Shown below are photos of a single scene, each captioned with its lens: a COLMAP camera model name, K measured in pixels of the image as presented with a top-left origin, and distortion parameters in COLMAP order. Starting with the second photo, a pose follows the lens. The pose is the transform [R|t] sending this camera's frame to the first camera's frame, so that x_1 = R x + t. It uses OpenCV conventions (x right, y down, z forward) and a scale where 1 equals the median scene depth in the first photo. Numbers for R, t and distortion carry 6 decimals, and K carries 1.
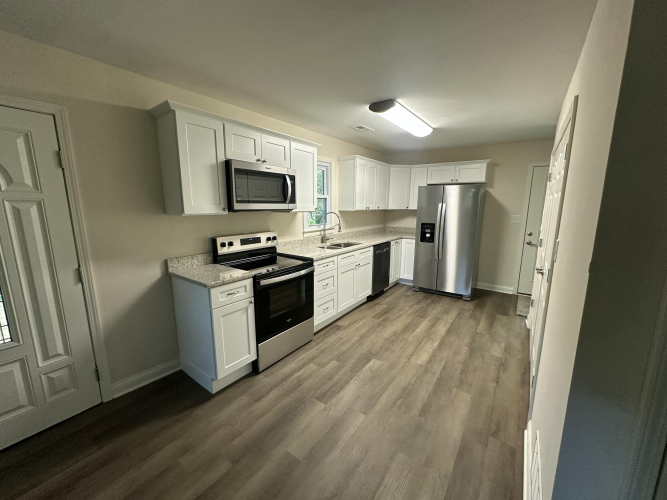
lens RADIAL K [[268.6, 0, 333.5], [0, 268.6, 250.0], [0, 0, 1]] dist [-0.000162, 0.000413]
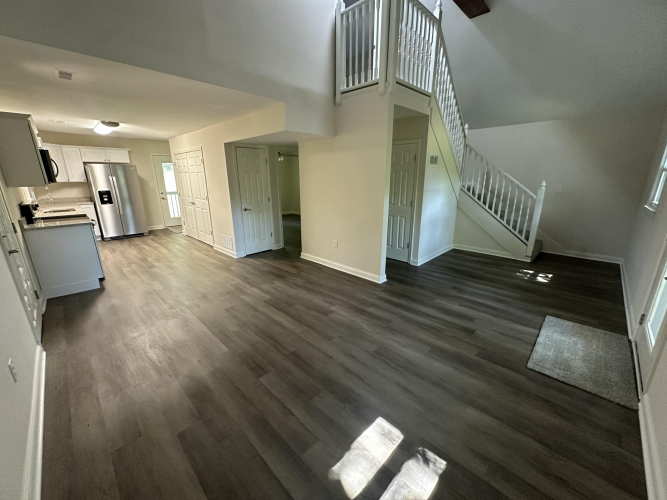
lens RADIAL K [[268.6, 0, 333.5], [0, 268.6, 250.0], [0, 0, 1]] dist [-0.000162, 0.000413]
pose [[0.151344, -0.268413, 0.951341, -1.396562], [0.172934, 0.954774, 0.241870, 0.102271], [-0.973236, 0.127914, 0.190917, -0.664137]]
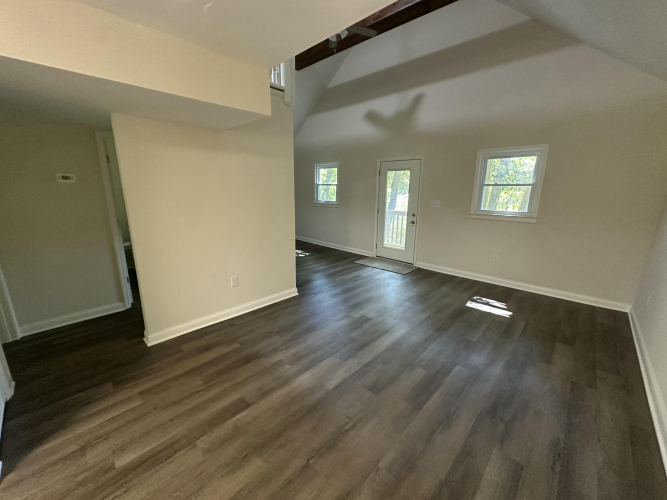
lens RADIAL K [[267.4, 0, 333.5], [0, 267.4, 250.0], [0, 0, 1]] dist [-0.001936, -0.000158]
pose [[-0.990270, -0.044058, 0.132003, -0.421178], [0.011359, 0.919806, 0.392209, -0.106268], [-0.138697, 0.389892, -0.910356, 0.548088]]
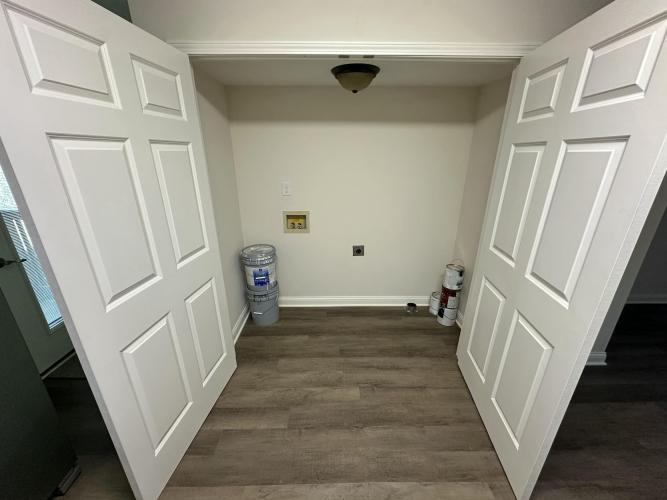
lens RADIAL K [[268.6, 0, 333.5], [0, 268.6, 250.0], [0, 0, 1]] dist [-0.000162, 0.000413]
pose [[-0.595783, -0.283027, 0.751624, 0.223787], [0.134381, 0.887529, 0.440720, -0.228634], [-0.791824, 0.363577, -0.490741, 1.201699]]
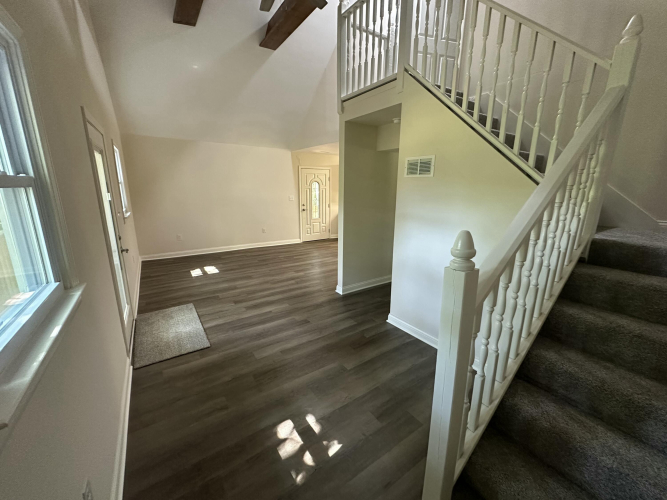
lens RADIAL K [[268.6, 0, 333.5], [0, 268.6, 250.0], [0, 0, 1]] dist [-0.000046, 0.000363]
pose [[0.939230, 0.085028, -0.332591, 0.404583], [-0.065337, 0.995407, 0.069969, 0.323449], [0.337013, -0.043986, 0.940472, -2.009159]]
